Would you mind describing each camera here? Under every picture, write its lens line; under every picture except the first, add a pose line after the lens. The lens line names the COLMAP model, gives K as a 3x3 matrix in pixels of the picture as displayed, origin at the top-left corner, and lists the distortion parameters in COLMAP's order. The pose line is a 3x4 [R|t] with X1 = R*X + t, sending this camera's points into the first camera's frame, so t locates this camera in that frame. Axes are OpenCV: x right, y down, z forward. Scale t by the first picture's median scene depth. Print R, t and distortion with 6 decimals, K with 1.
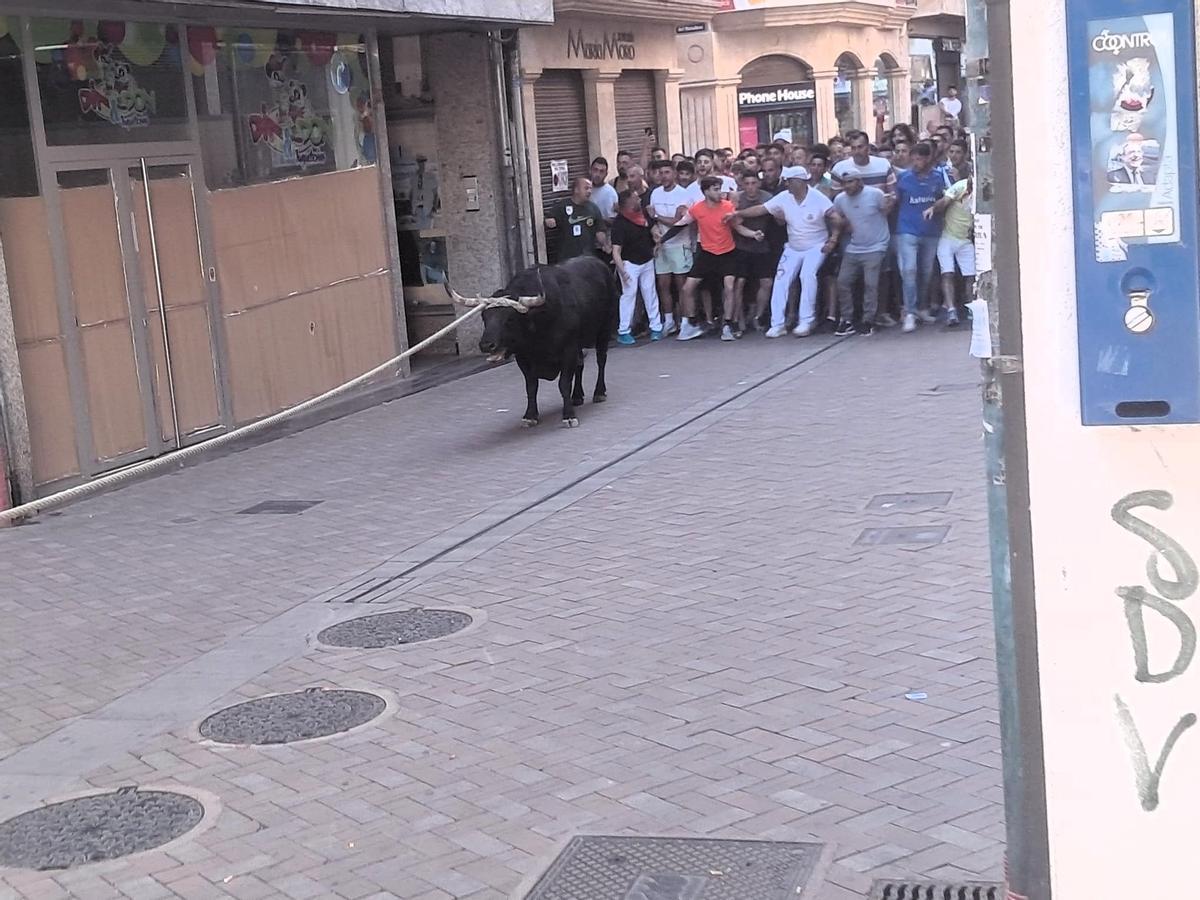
lens RADIAL K [[2093.6, 0, 568.7], [0, 2093.6, 451.1], [0, 0, 1]] dist [0.468546, -1.398564]
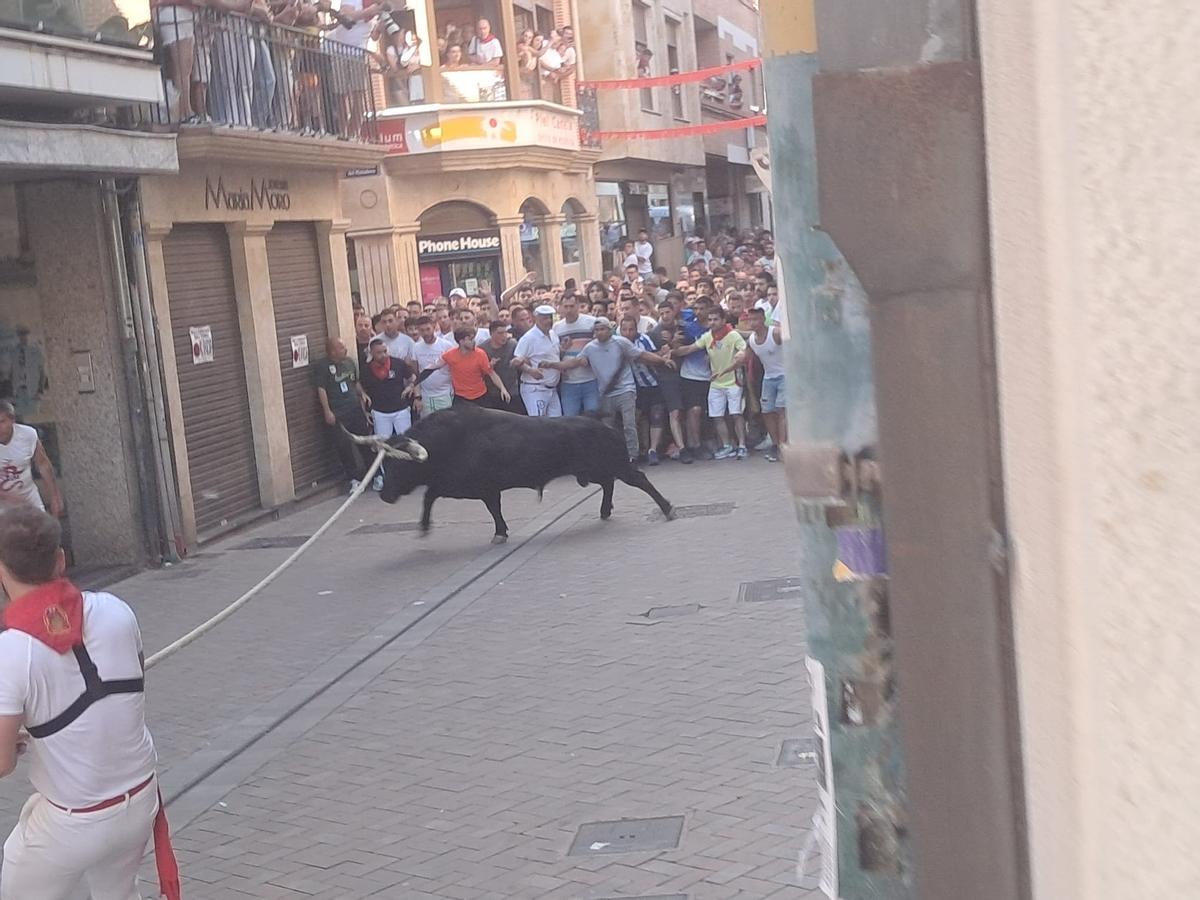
lens RADIAL K [[2093.6, 0, 568.7], [0, 2093.6, 451.1], [0, 0, 1]] dist [0.468546, -1.398564]
pose [[0.989838, -0.028632, 0.139287, 0.020400], [0.037074, 0.997605, -0.058393, -0.030381], [-0.137282, 0.062964, 0.988529, 0.129151]]
